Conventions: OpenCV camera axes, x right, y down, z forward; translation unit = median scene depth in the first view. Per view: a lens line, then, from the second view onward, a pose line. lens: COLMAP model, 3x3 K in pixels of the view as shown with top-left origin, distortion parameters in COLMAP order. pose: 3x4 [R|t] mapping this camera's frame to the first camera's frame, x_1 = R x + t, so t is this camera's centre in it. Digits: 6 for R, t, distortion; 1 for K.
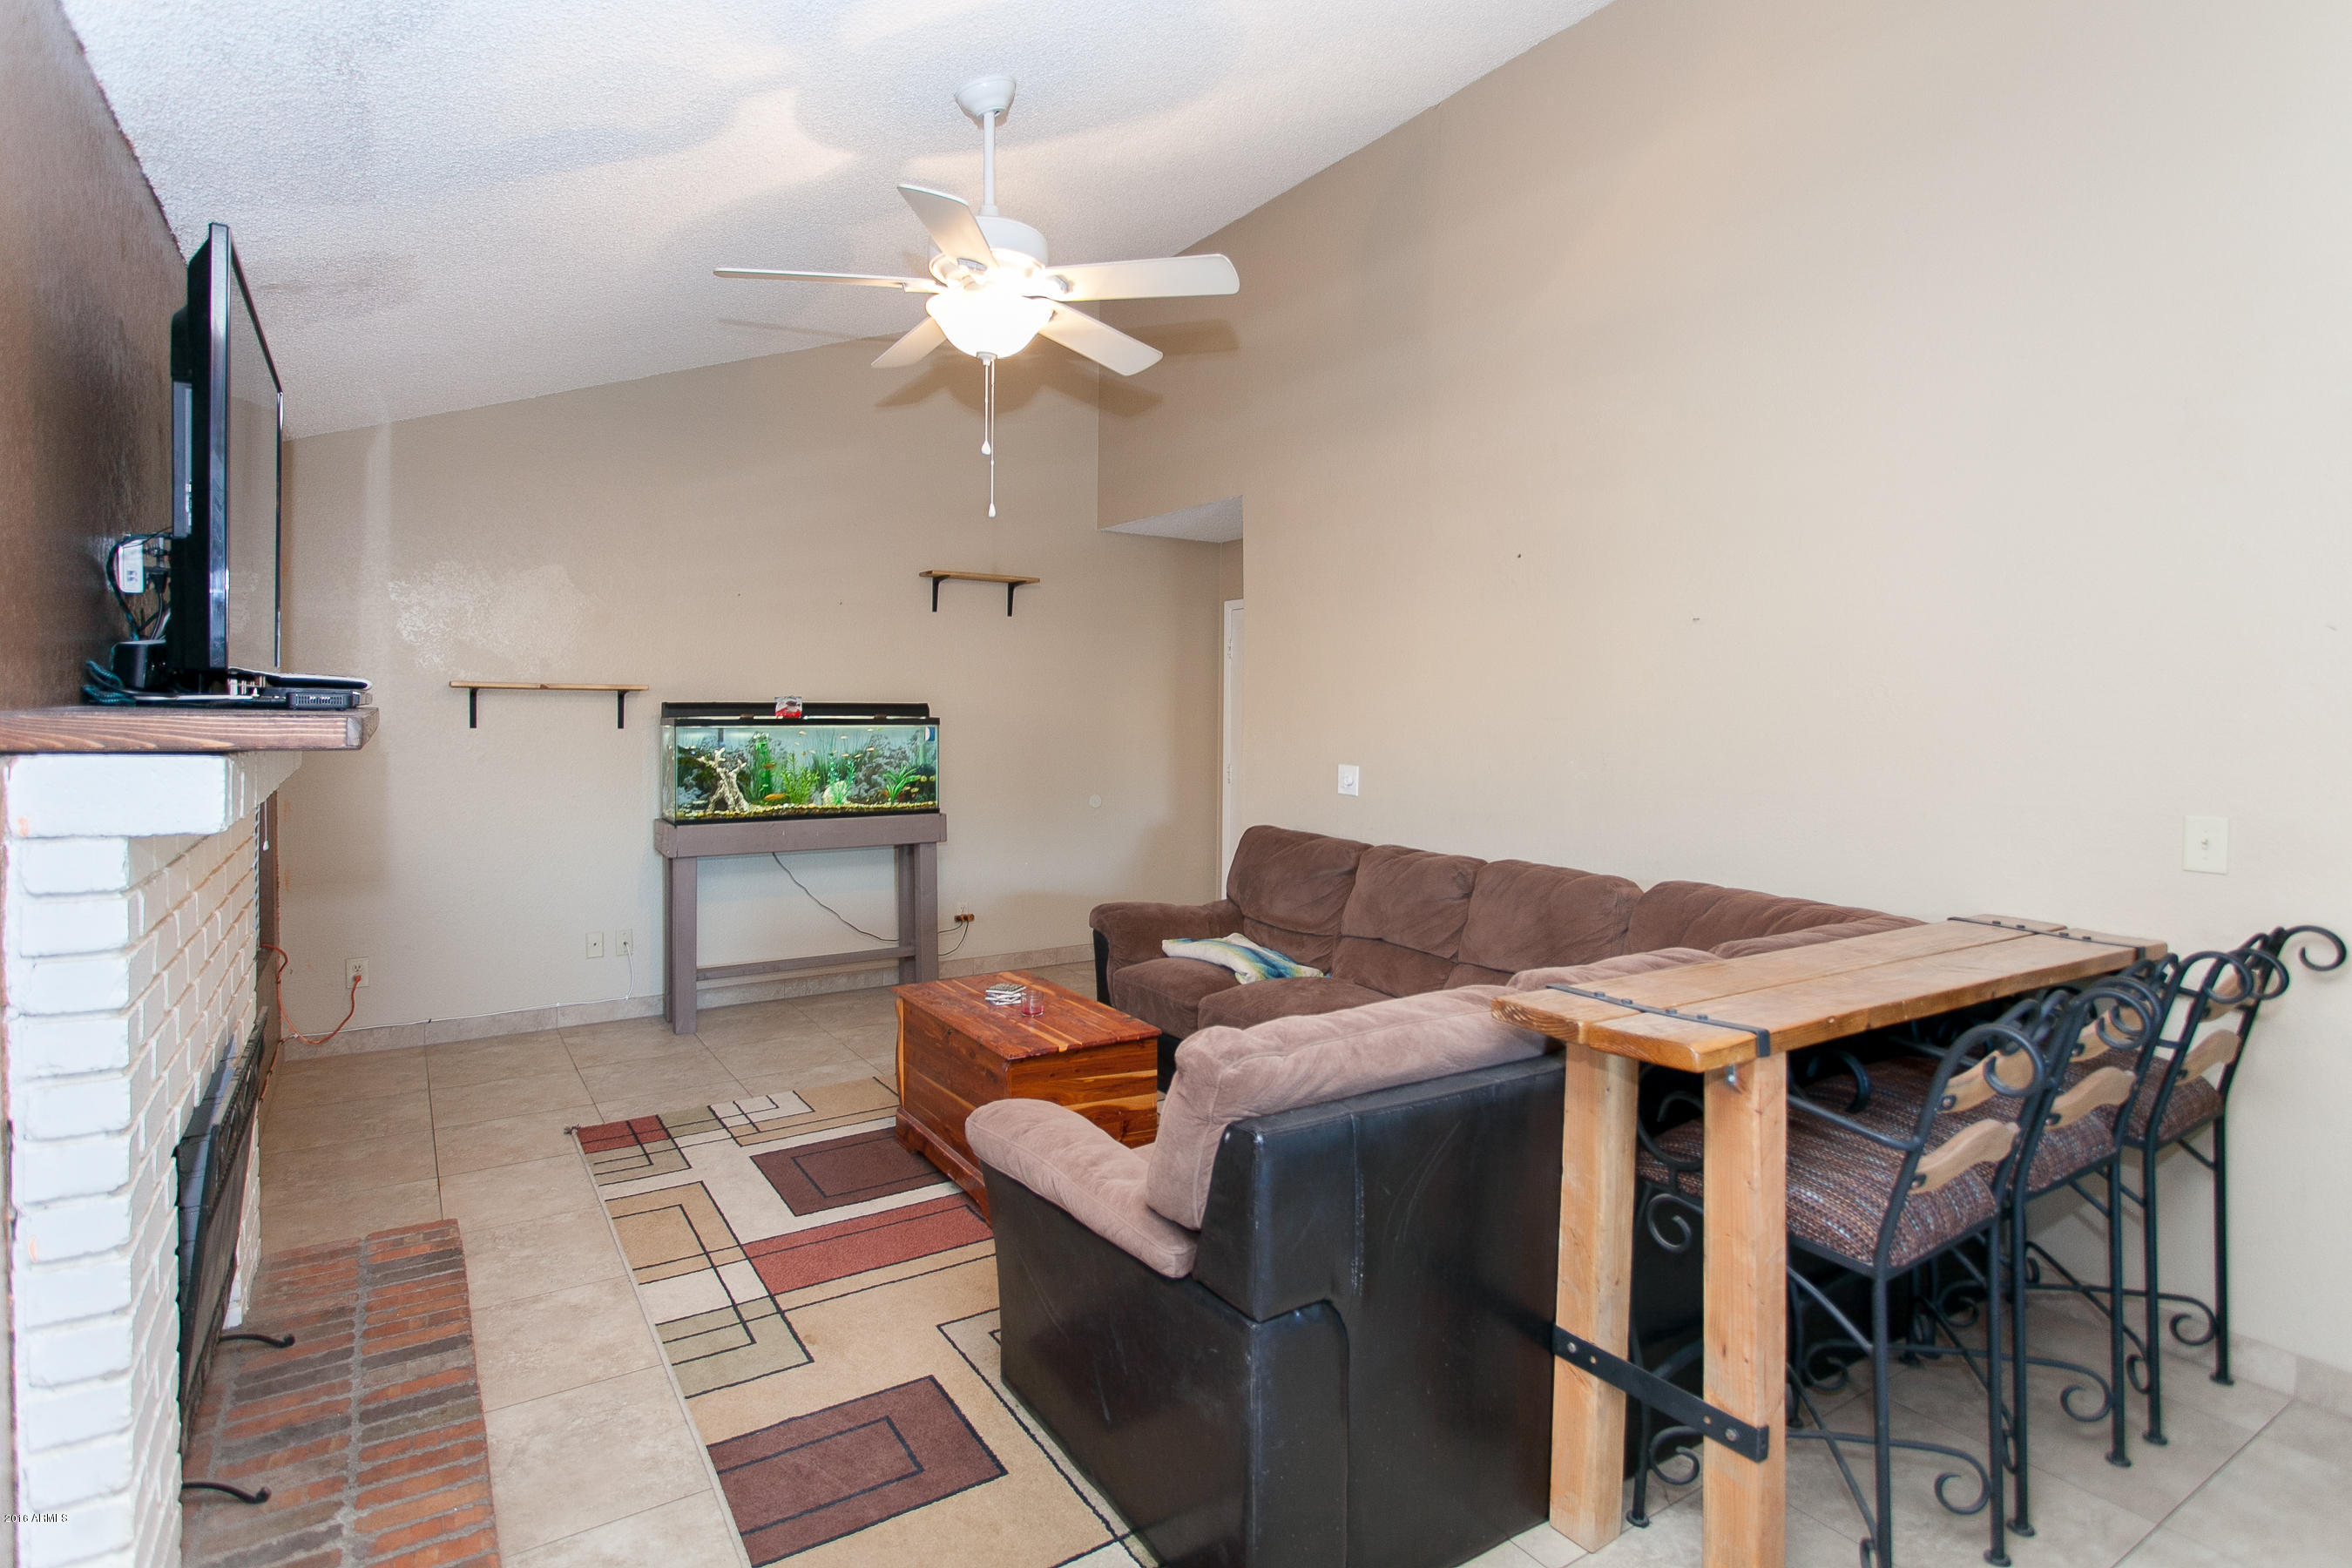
lens RADIAL K [[1213.3, 0, 1188.3], [0, 1213.3, 693.5], [0, 0, 1]] dist [-0.002260, -0.000120]
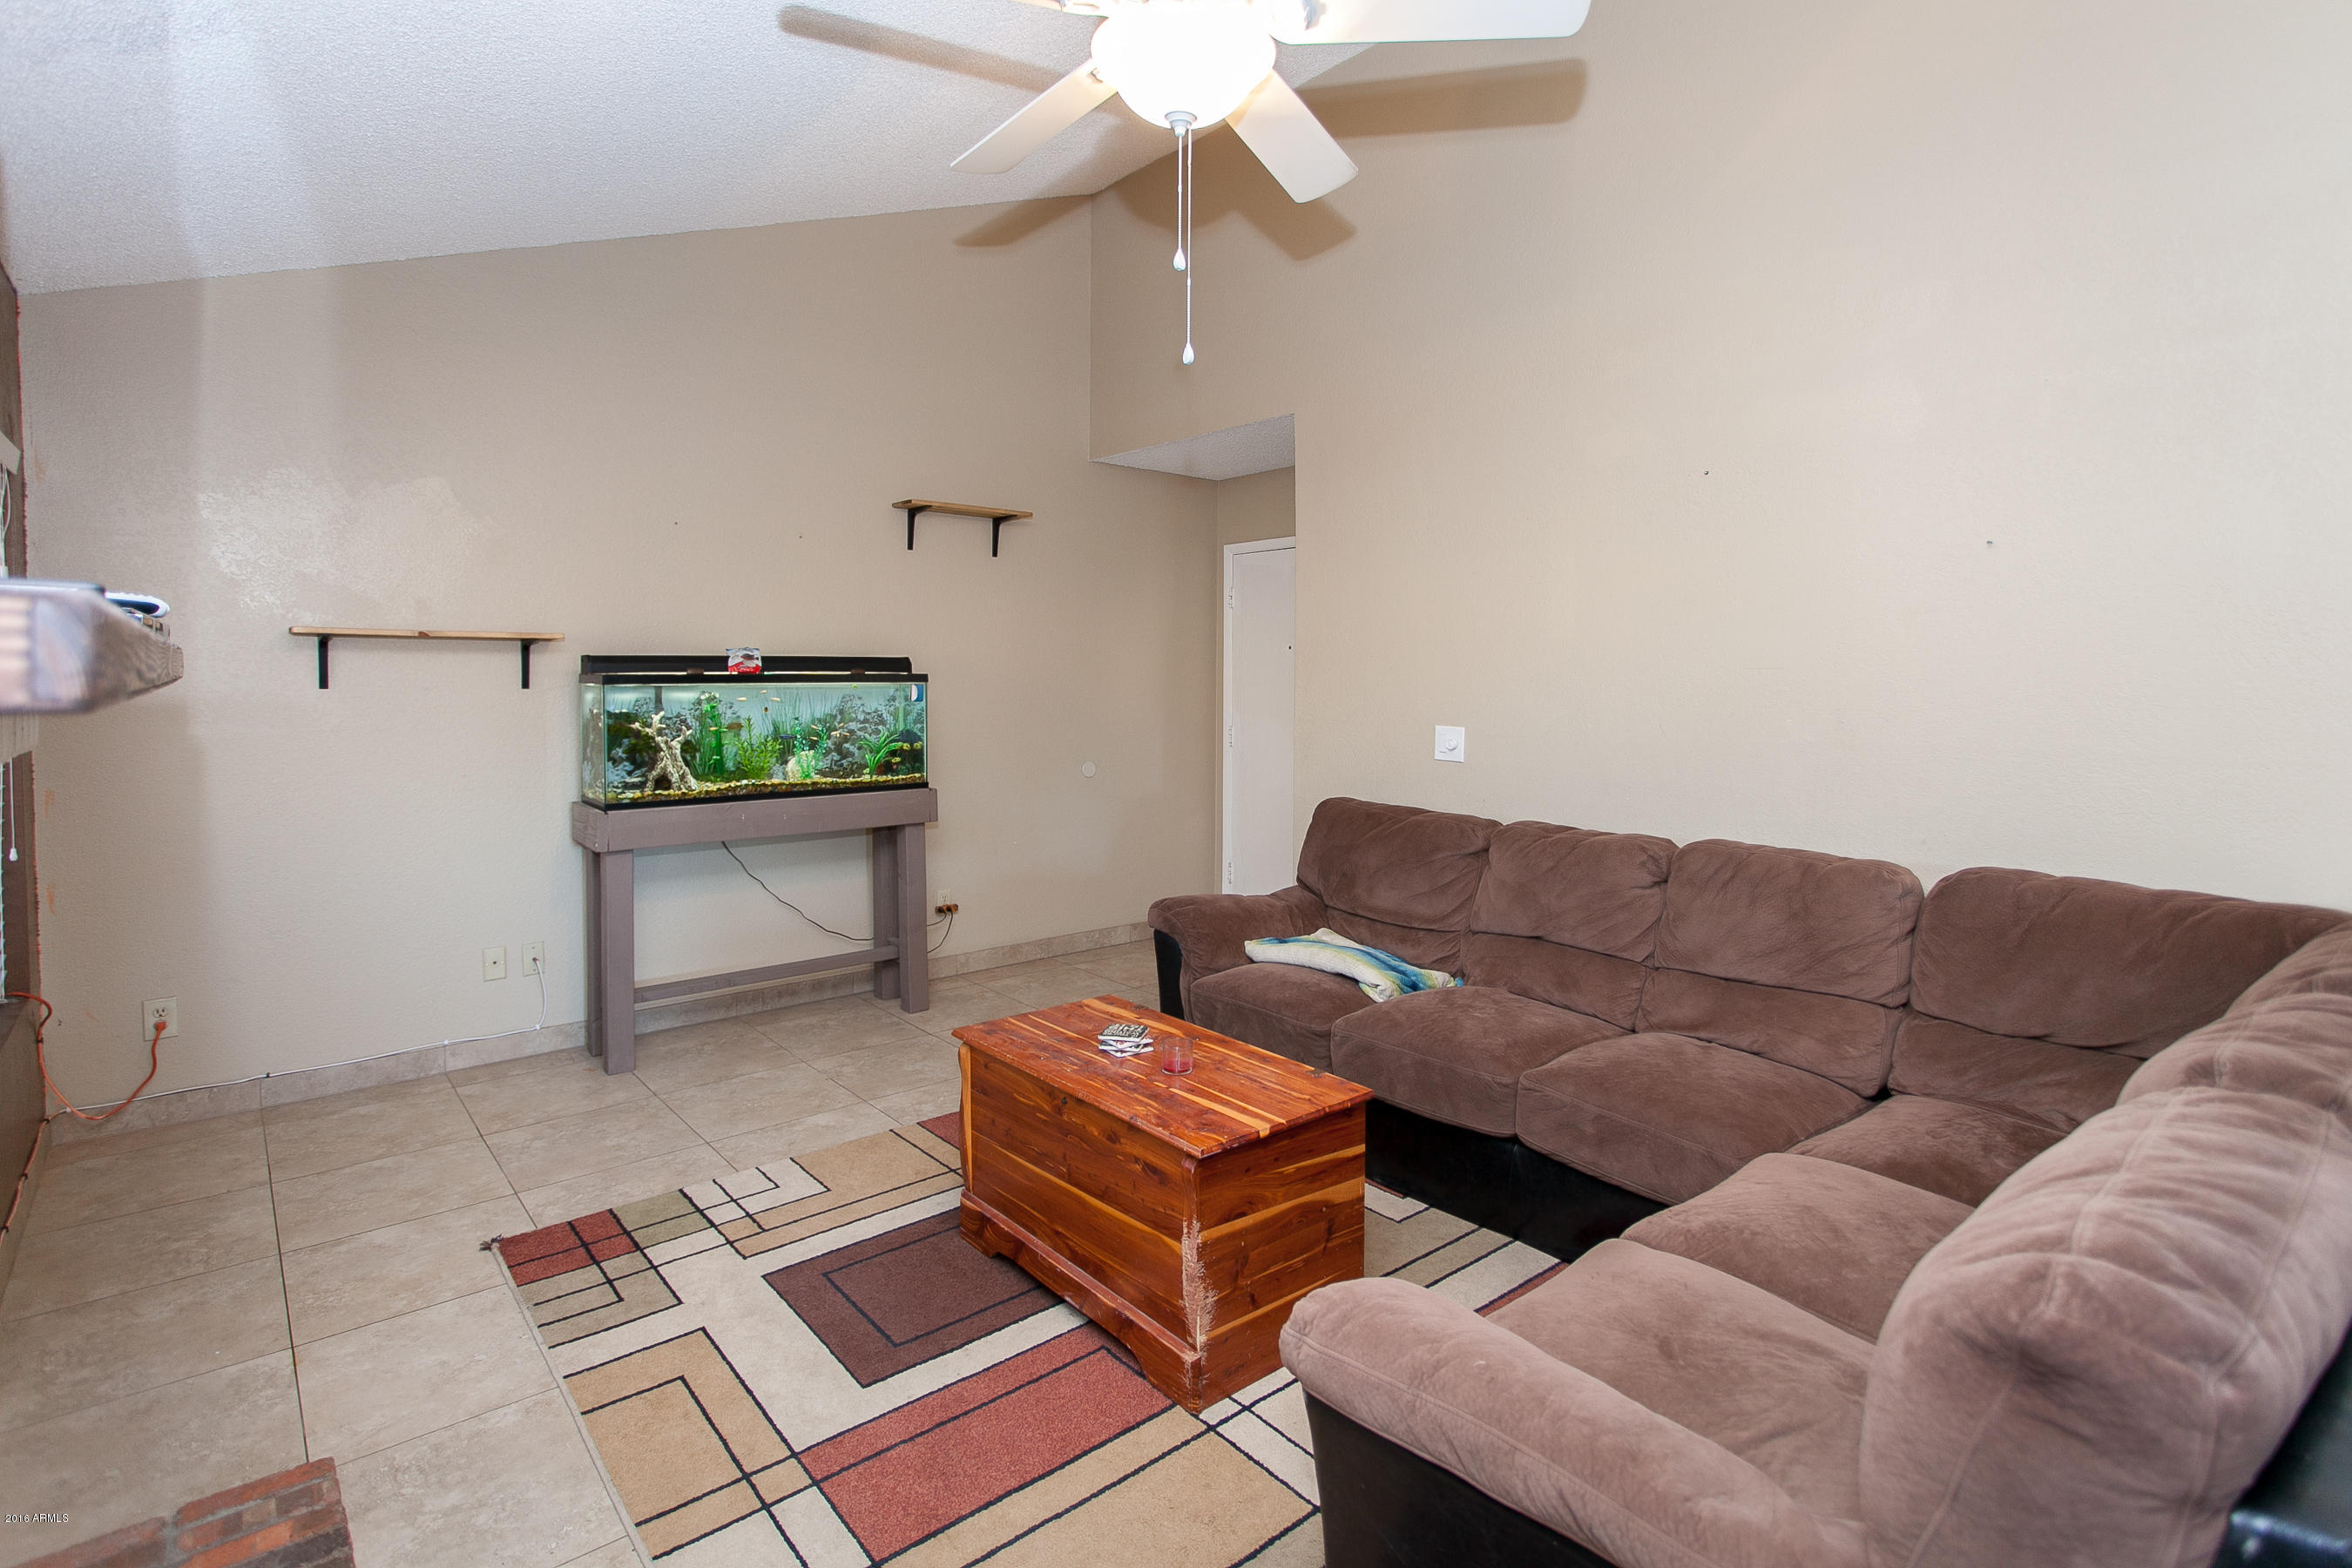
lens RADIAL K [[1142.8, 0, 1195.6], [0, 1142.8, 672.1], [0, 0, 1]] dist [-0.007787, 0.000453]
pose [[0.990944, -0.002922, 0.134241, -0.140822], [0.001296, 0.999925, 0.012200, 0.010441], [-0.134267, -0.011915, 0.990874, 0.214059]]
